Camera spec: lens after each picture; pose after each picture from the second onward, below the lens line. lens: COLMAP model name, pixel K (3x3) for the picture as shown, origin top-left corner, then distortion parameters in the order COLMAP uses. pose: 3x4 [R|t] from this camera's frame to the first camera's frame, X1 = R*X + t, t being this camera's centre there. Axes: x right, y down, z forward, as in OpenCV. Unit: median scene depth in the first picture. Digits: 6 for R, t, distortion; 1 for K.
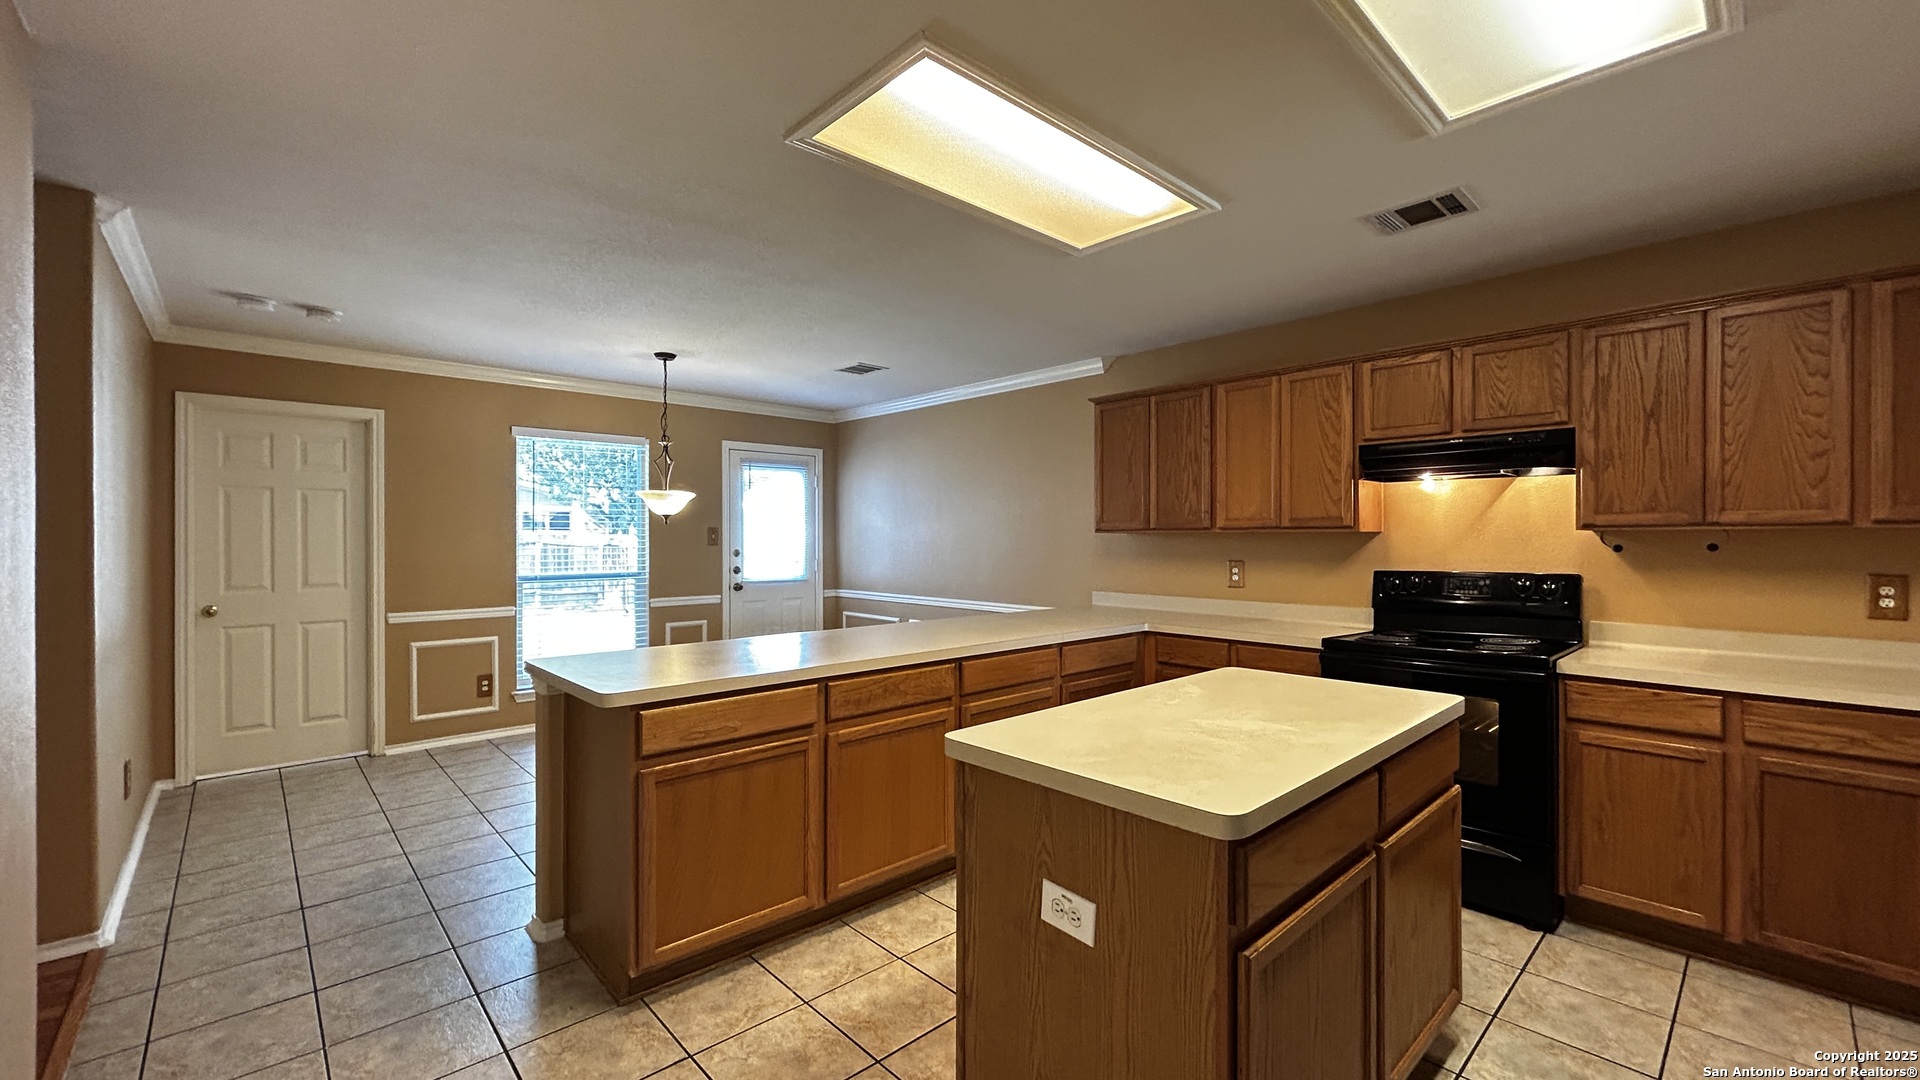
lens RADIAL K [[772.8, 0, 961.9], [0, 772.8, 539.8], [0, 0, 1]] dist [-0.000823, 0.000286]
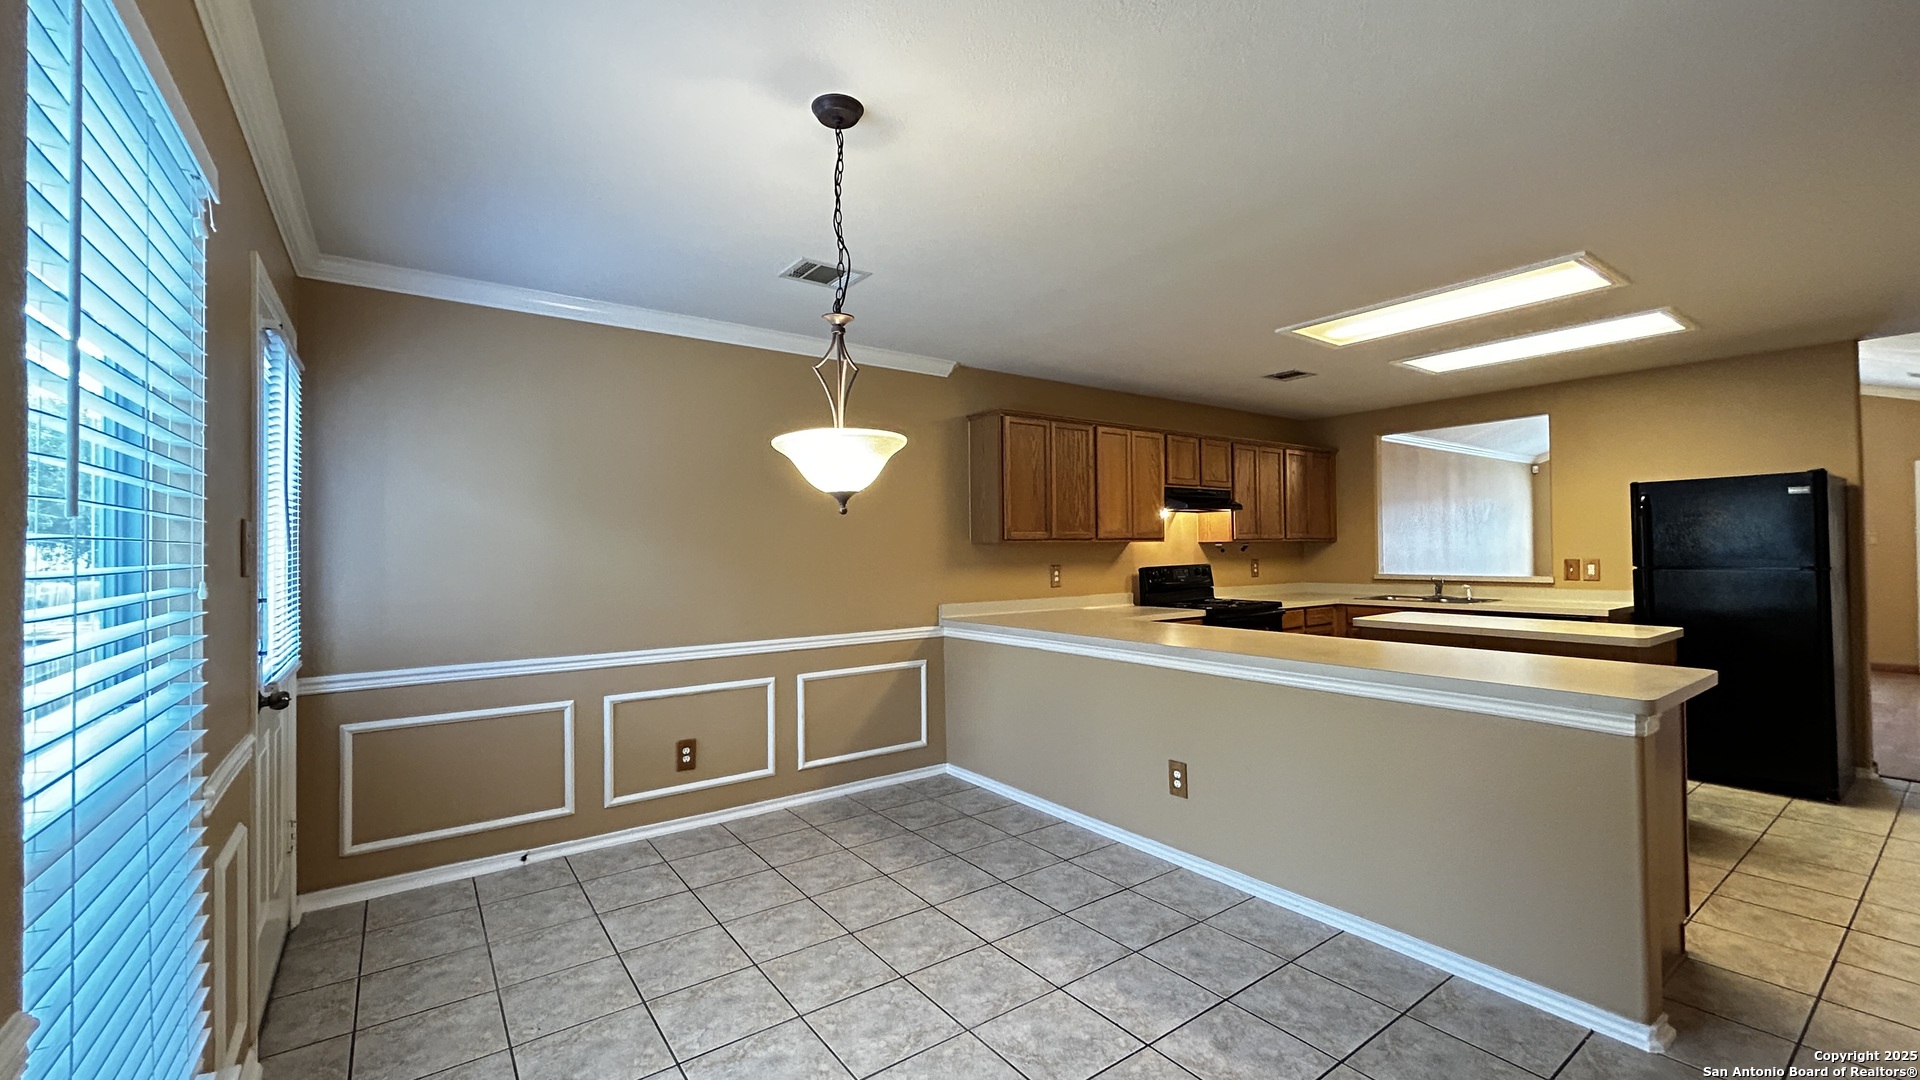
lens RADIAL K [[772.8, 0, 966.3], [0, 772.8, 541.1], [0, 0, 1]] dist [-0.000823, 0.000286]
pose [[0.114748, 0.008804, 0.993356, -0.910550], [0.011747, 0.999879, -0.010218, -0.000689], [-0.993325, 0.012841, 0.114631, 1.028395]]
